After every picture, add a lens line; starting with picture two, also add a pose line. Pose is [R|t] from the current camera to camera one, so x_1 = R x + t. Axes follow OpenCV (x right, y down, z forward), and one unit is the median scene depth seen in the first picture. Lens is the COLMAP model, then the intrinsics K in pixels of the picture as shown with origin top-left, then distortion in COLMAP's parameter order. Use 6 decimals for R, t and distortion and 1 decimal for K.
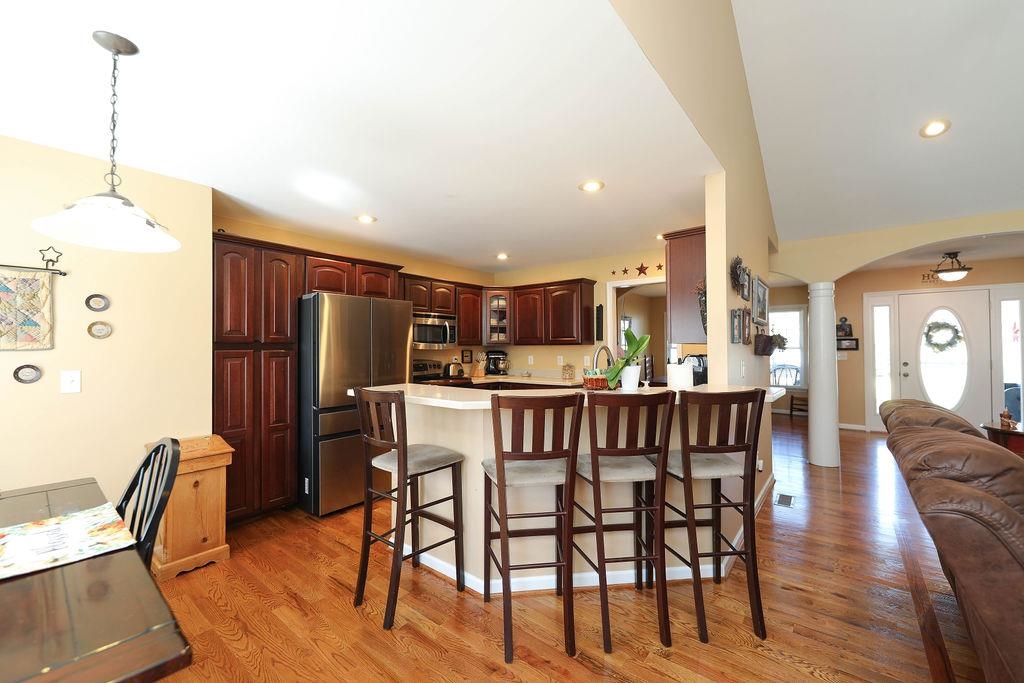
lens RADIAL K [[416.3, 0, 514.0], [0, 416.3, 343.4], [0, 0, 1]] dist [0.013207, -0.004372]
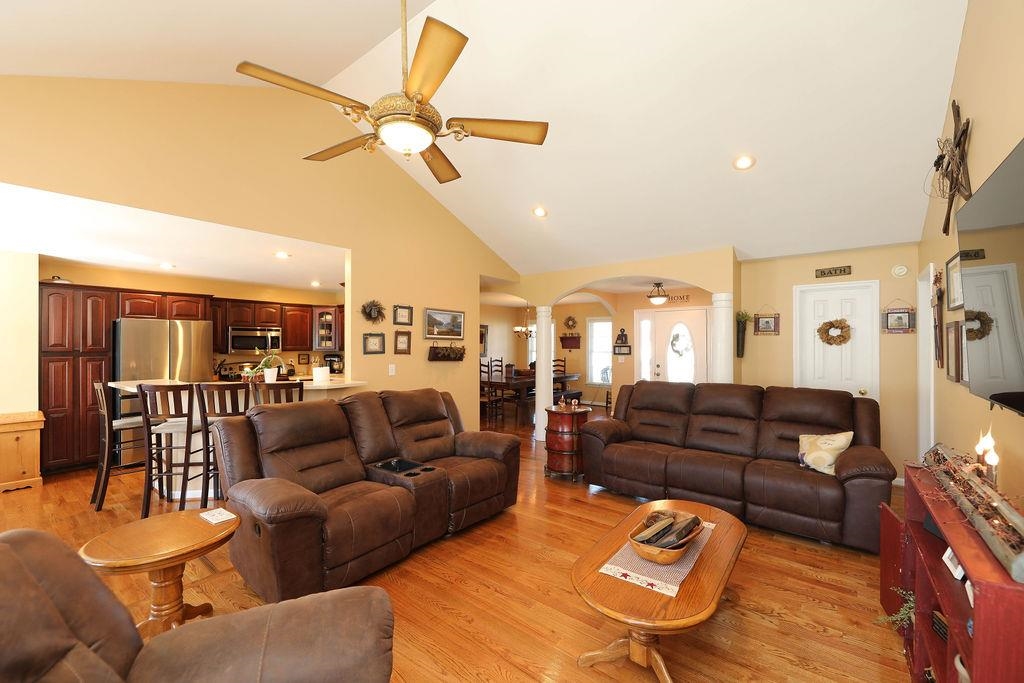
lens RADIAL K [[416.3, 0, 514.7], [0, 416.3, 349.5], [0, 0, 1]] dist [0.013207, -0.004372]
pose [[0.999893, 0.004551, 0.013880, 0.788116], [-0.004799, 0.999828, 0.017907, -0.037408], [-0.013796, -0.017972, 0.999743, -0.452154]]
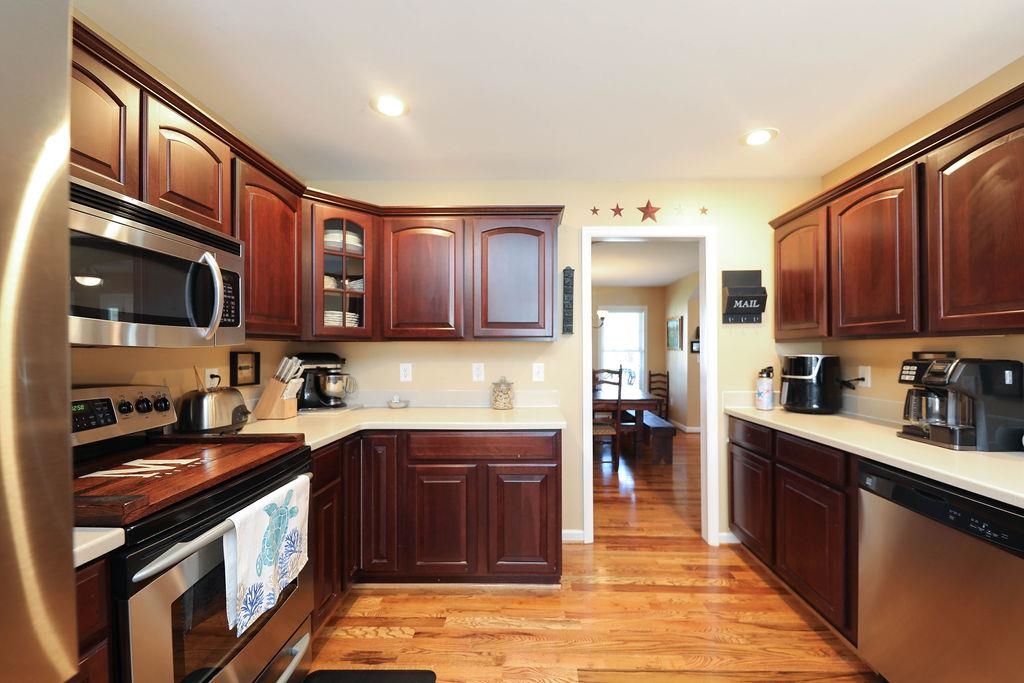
lens RADIAL K [[416.3, 0, 531.0], [0, 416.3, 352.0], [0, 0, 1]] dist [0.013207, -0.004372]
pose [[0.782588, 0.002323, 0.622535, -0.222840], [-0.010376, 0.999903, 0.009313, 0.015573], [-0.622453, -0.013748, 0.782536, 0.824205]]
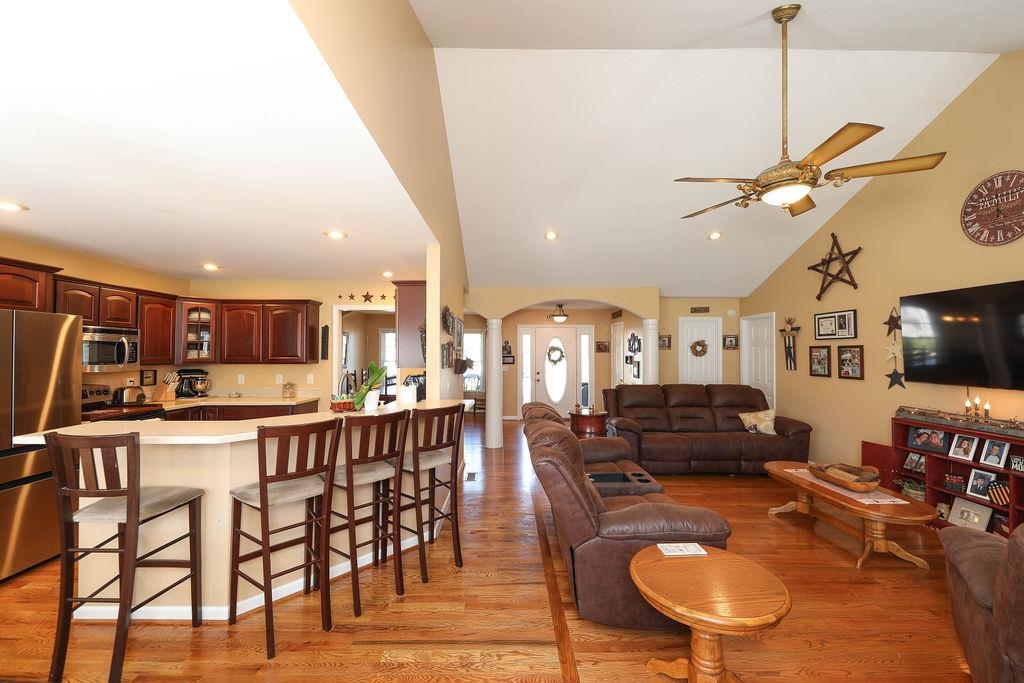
lens RADIAL K [[416.3, 0, 519.5], [0, 416.3, 348.4], [0, 0, 1]] dist [0.013207, -0.004372]
pose [[0.767281, 0.014416, 0.641149, -0.125500], [-0.013792, 0.999887, -0.005977, -0.048043], [-0.641162, -0.004256, 0.767393, -0.165459]]
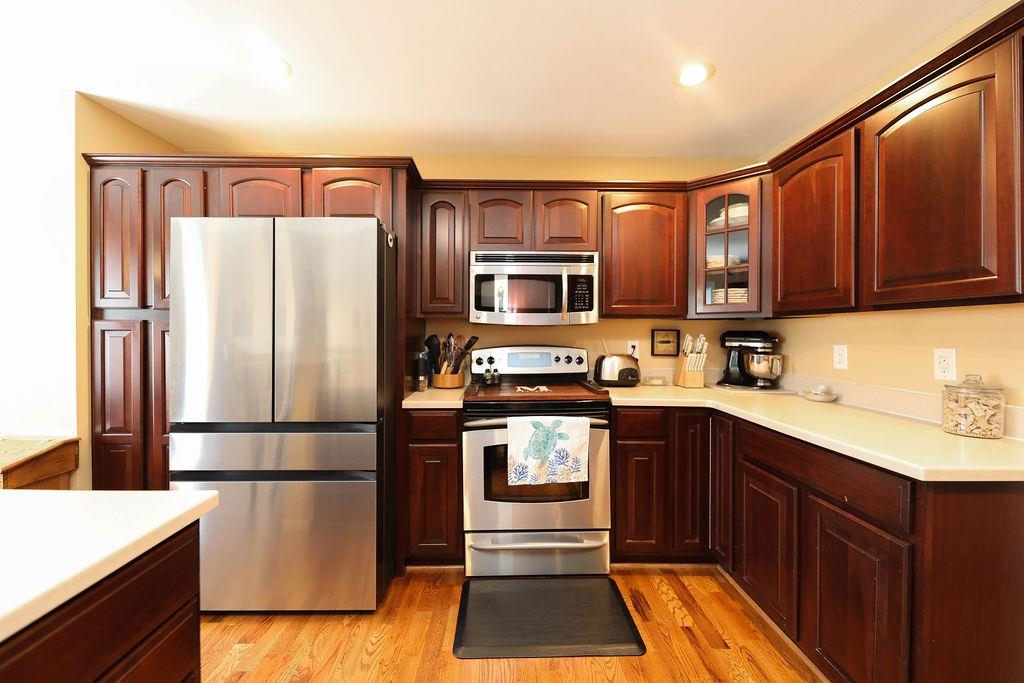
lens RADIAL K [[416.3, 0, 502.3], [0, 416.3, 332.7], [0, 0, 1]] dist [0.013207, -0.004372]
pose [[0.632785, 0.009938, -0.774264, 0.208792], [0.001144, 0.999905, 0.013770, 0.020290], [0.774327, -0.009599, 0.632713, 0.840972]]
